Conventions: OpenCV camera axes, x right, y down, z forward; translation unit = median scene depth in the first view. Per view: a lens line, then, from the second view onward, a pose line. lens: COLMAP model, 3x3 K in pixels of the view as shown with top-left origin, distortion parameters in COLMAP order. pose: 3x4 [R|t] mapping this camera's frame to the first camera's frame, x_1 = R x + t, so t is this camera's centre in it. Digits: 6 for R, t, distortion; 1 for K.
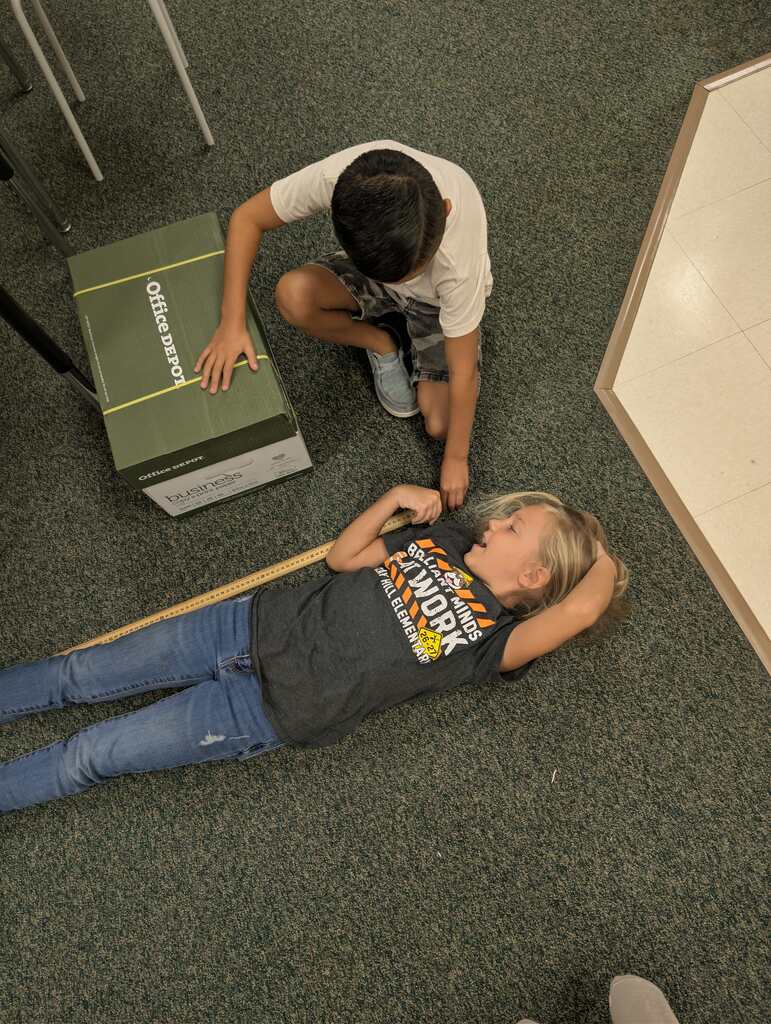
lens RADIAL K [[724.7, 0, 385.1], [0, 724.7, 514.4], [0, 0, 1]] dist [0.020703, -0.006484]
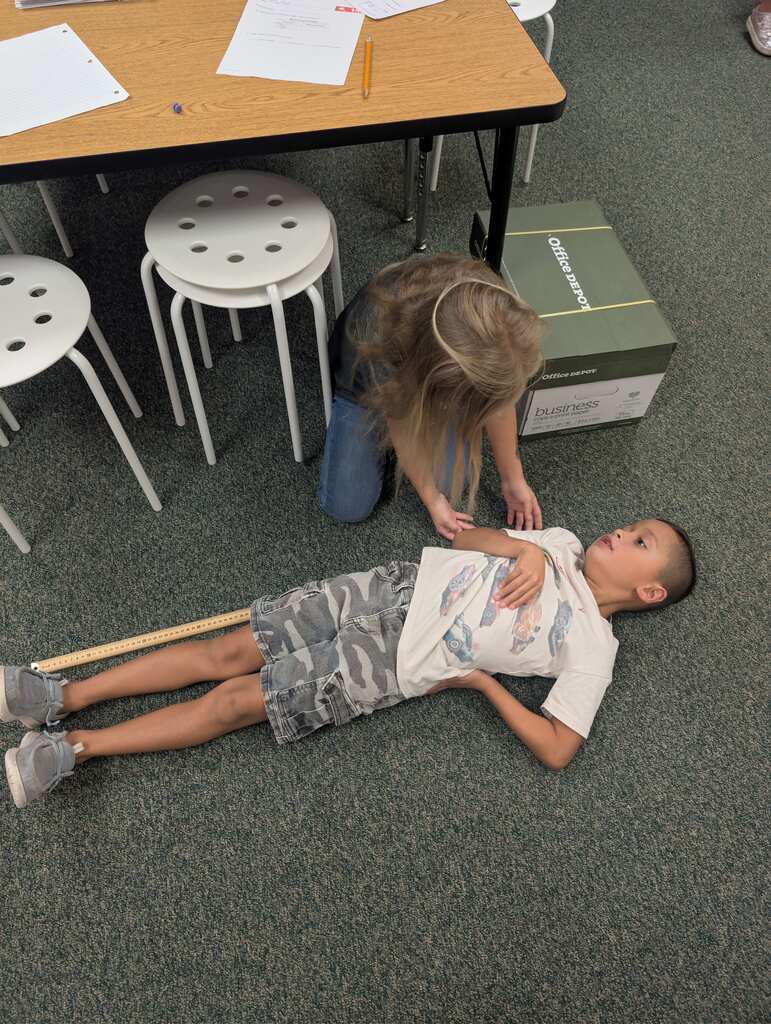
lens RADIAL K [[724.7, 0, 385.5], [0, 724.7, 513.1], [0, 0, 1]] dist [0.020703, -0.006484]
pose [[0.985062, 0.171835, 0.011237, -0.547010], [-0.165974, 0.964801, -0.203991, 0.428225], [-0.045894, 0.199079, 0.978908, -0.081076]]
